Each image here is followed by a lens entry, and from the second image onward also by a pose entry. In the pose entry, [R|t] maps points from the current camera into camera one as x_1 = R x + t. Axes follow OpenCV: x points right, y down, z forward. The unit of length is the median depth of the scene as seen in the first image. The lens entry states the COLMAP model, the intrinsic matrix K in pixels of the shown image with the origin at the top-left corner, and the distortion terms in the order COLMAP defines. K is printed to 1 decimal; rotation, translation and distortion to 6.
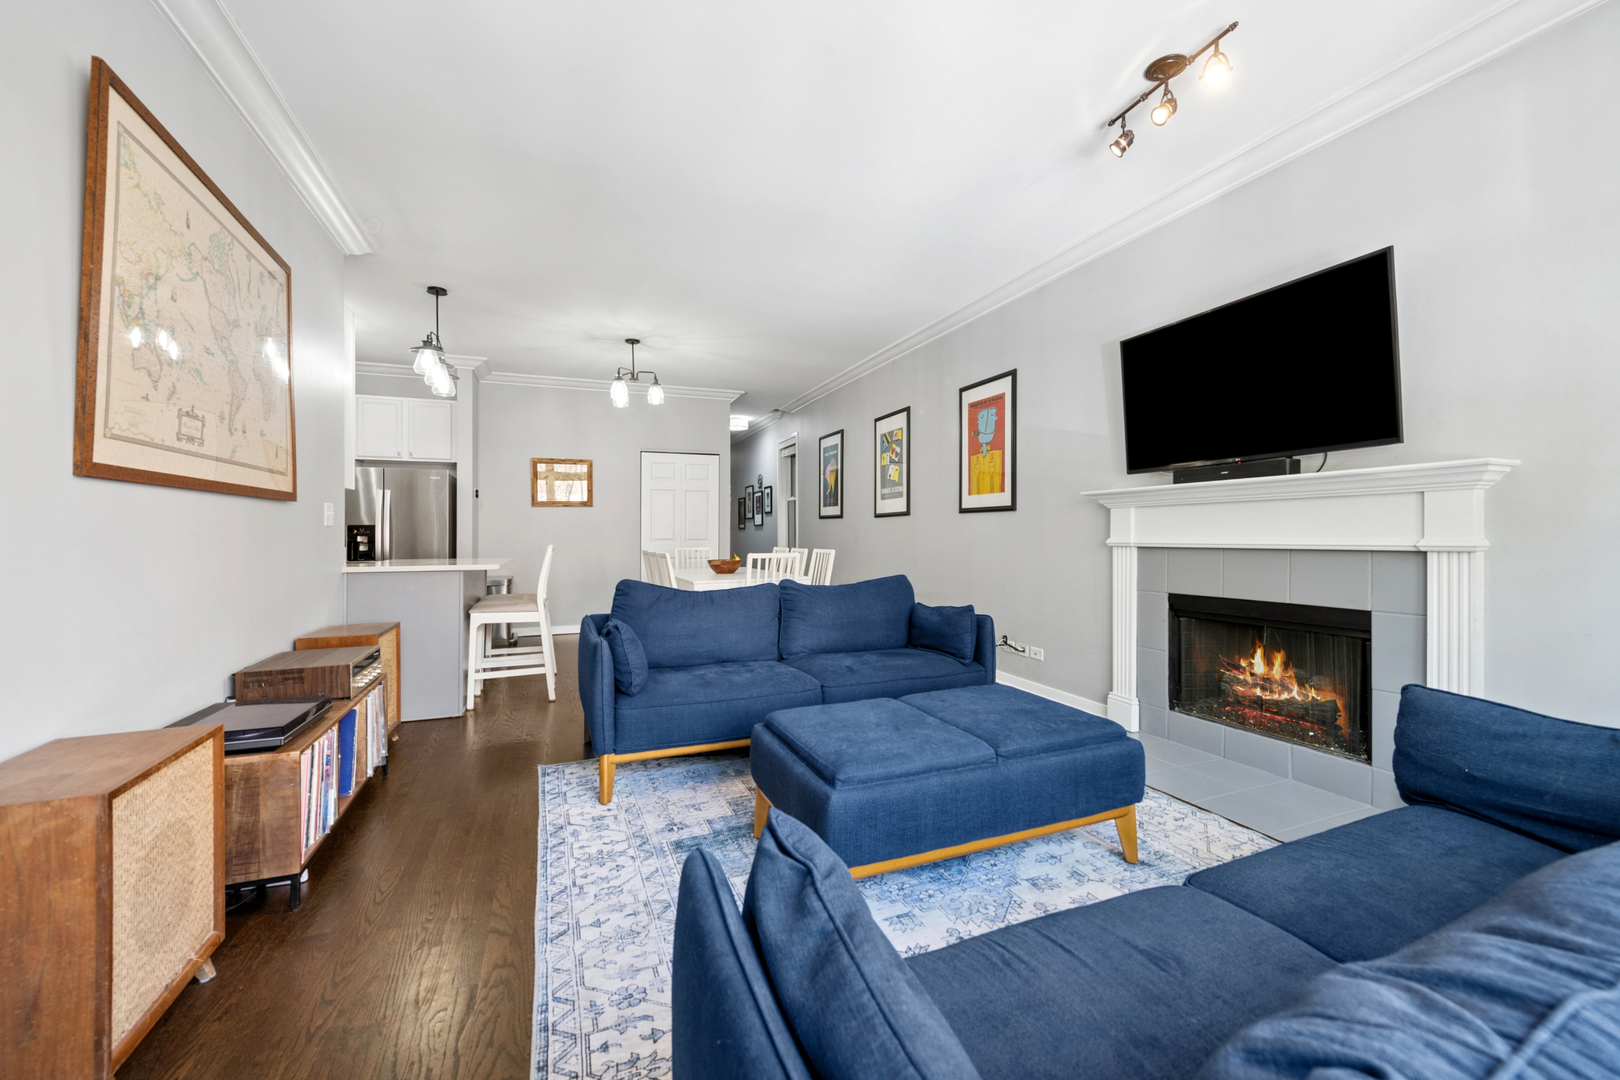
lens RADIAL K [[629.0, 0, 814.1], [0, 629.0, 531.7], [0, 0, 1]] dist [-0.000940, -0.000033]
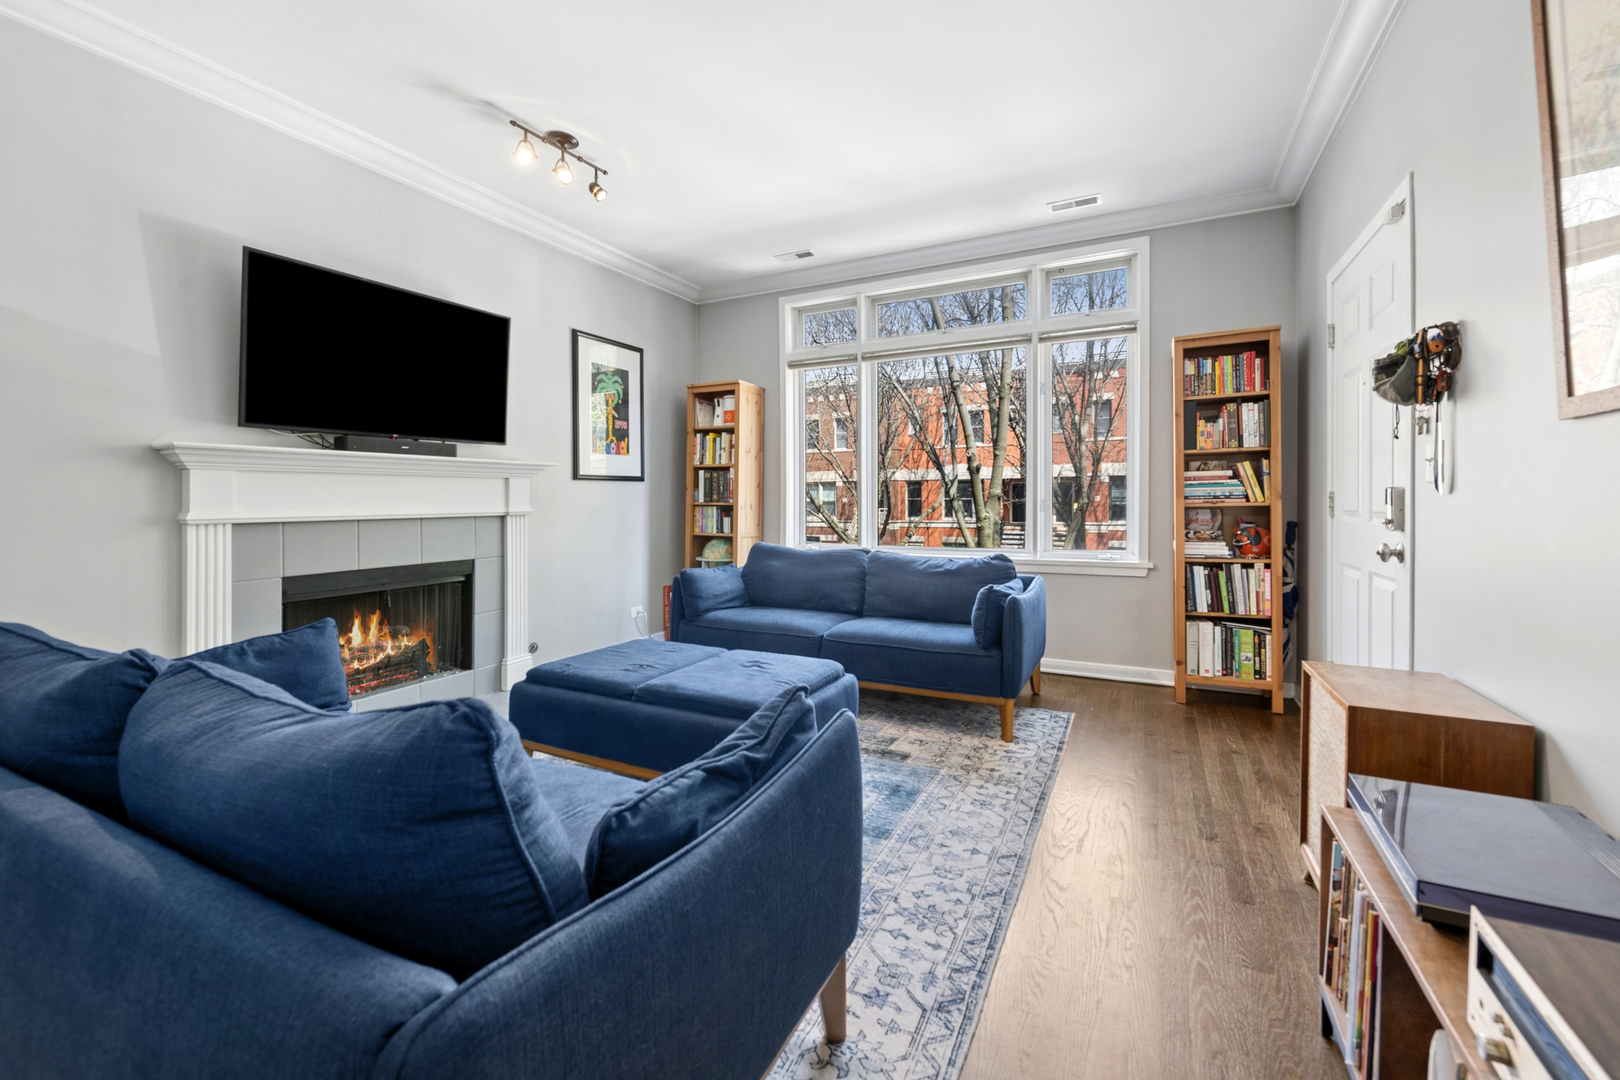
lens RADIAL K [[664.4, 0, 810.8], [0, 664.4, 499.9], [0, 0, 1]] dist [-0.000270, -0.000084]
pose [[-0.645069, 0.009327, 0.764068, -0.800254], [0.005096, 0.999956, -0.007905, 0.008510], [-0.764108, -0.001205, -0.645088, 1.493699]]
